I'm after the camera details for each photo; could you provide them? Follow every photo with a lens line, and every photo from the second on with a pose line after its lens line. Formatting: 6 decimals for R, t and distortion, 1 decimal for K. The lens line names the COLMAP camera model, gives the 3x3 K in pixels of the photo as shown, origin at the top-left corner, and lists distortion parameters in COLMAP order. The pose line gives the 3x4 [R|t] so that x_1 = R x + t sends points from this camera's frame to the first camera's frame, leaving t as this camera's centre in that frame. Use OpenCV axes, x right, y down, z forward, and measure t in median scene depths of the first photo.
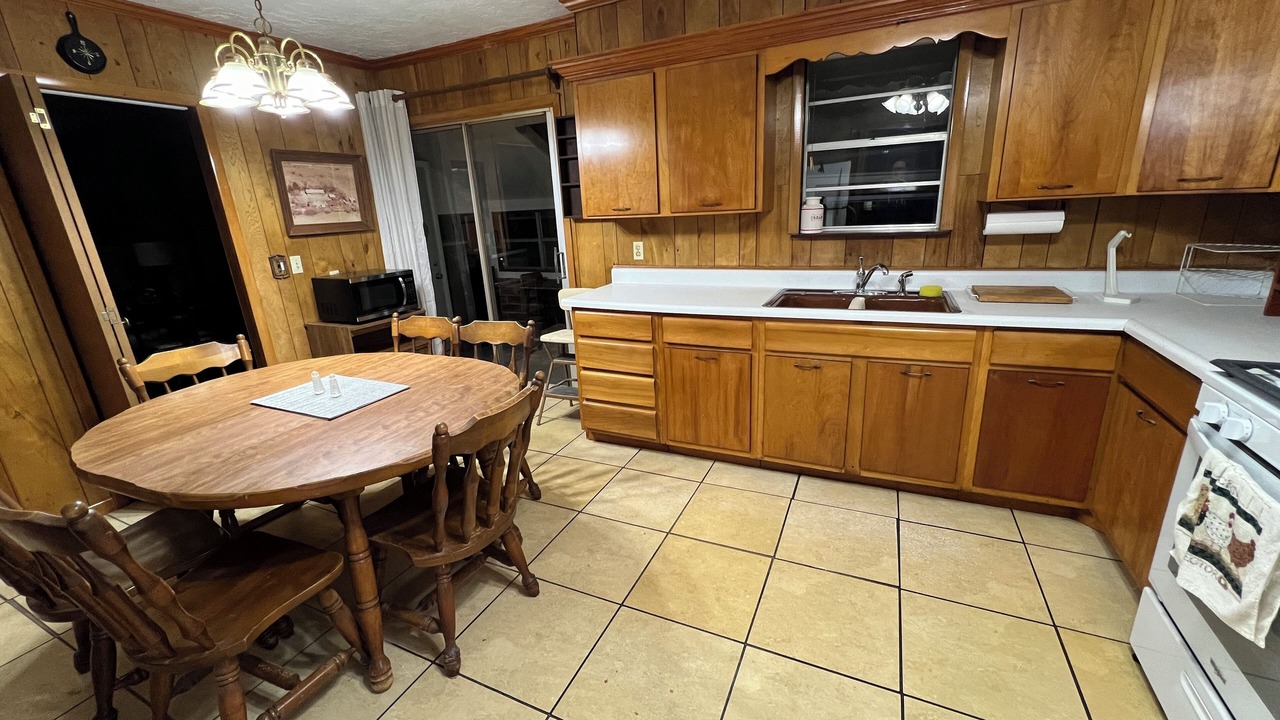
lens RADIAL K [[510.4, 0, 638.9], [0, 510.4, 356.8], [0, 0, 1]] dist [-0.001813, 0.000083]
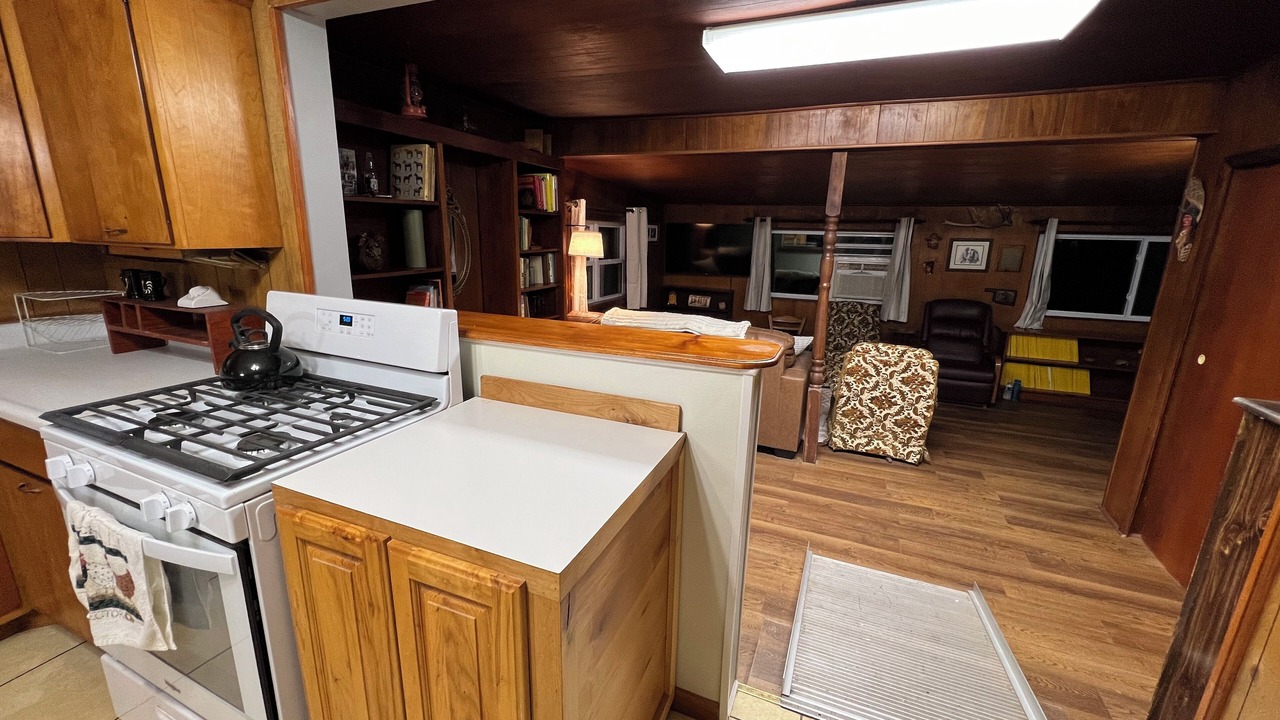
lens RADIAL K [[510.4, 0, 637.5], [0, 510.4, 355.4], [0, 0, 1]] dist [-0.001813, 0.000083]
pose [[-0.039680, -0.185805, 0.981785, 0.091943], [0.266264, 0.945066, 0.189617, 0.010066], [-0.963083, 0.268938, 0.011973, -0.066716]]
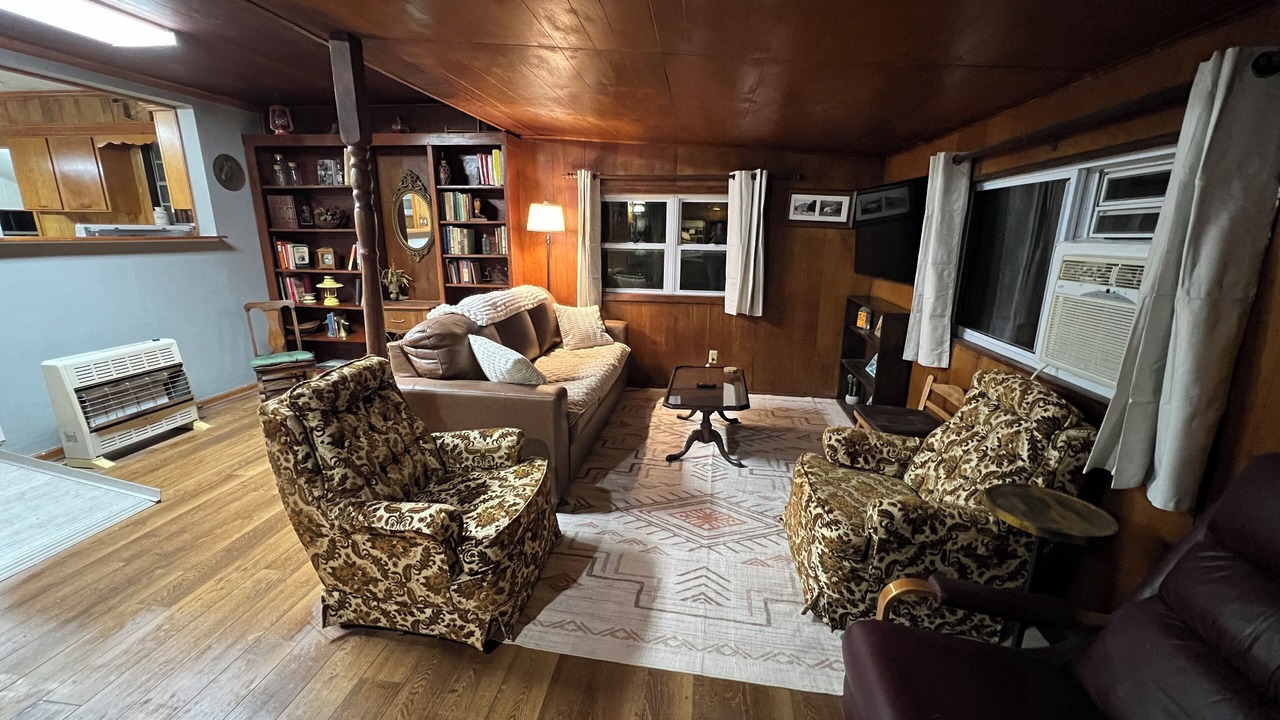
lens RADIAL K [[510.4, 0, 641.8], [0, 510.4, 356.6], [0, 0, 1]] dist [-0.001813, 0.000083]
pose [[0.949341, -0.011756, 0.314027, 1.778229], [0.029151, 0.998286, -0.050757, 0.509458], [-0.312892, 0.057340, 0.948056, -1.726369]]
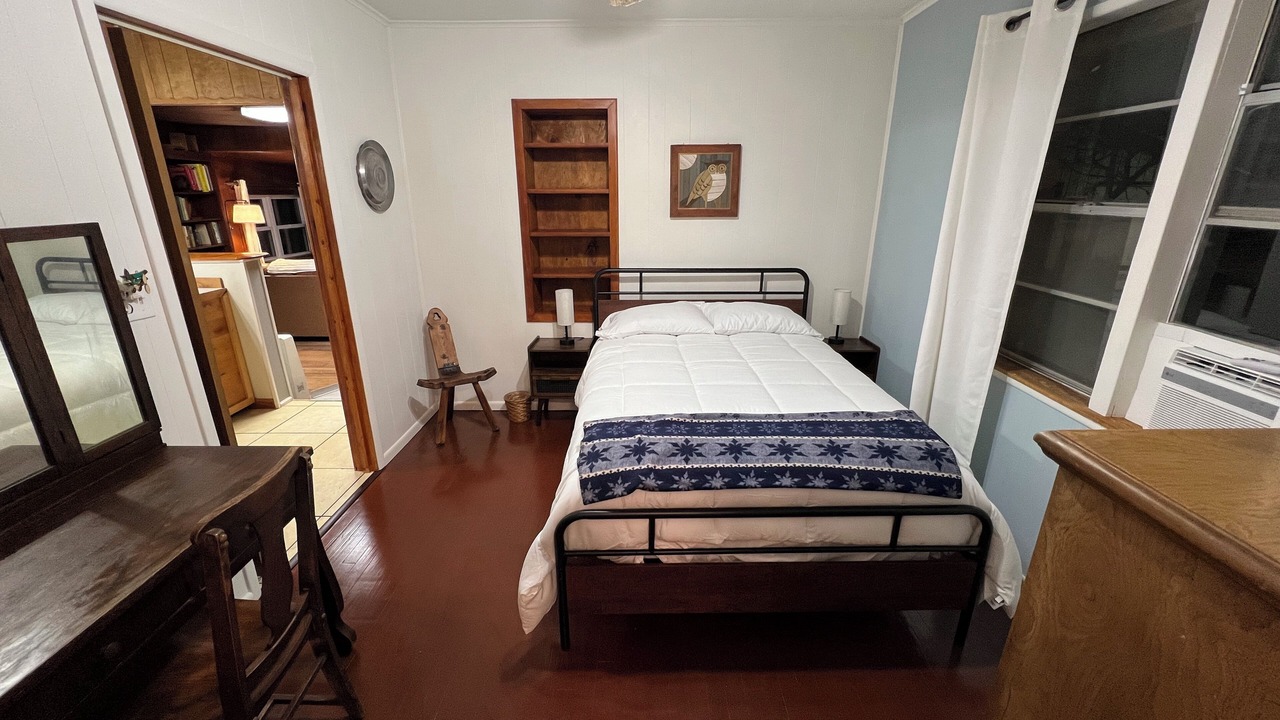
lens RADIAL K [[510.4, 0, 634.8], [0, 510.4, 357.6], [0, 0, 1]] dist [-0.001813, 0.000083]
pose [[-0.416320, -0.227341, 0.880337, -1.228857], [0.282571, 0.887937, 0.362934, 0.191204], [-0.864194, 0.399854, -0.305426, -0.586484]]
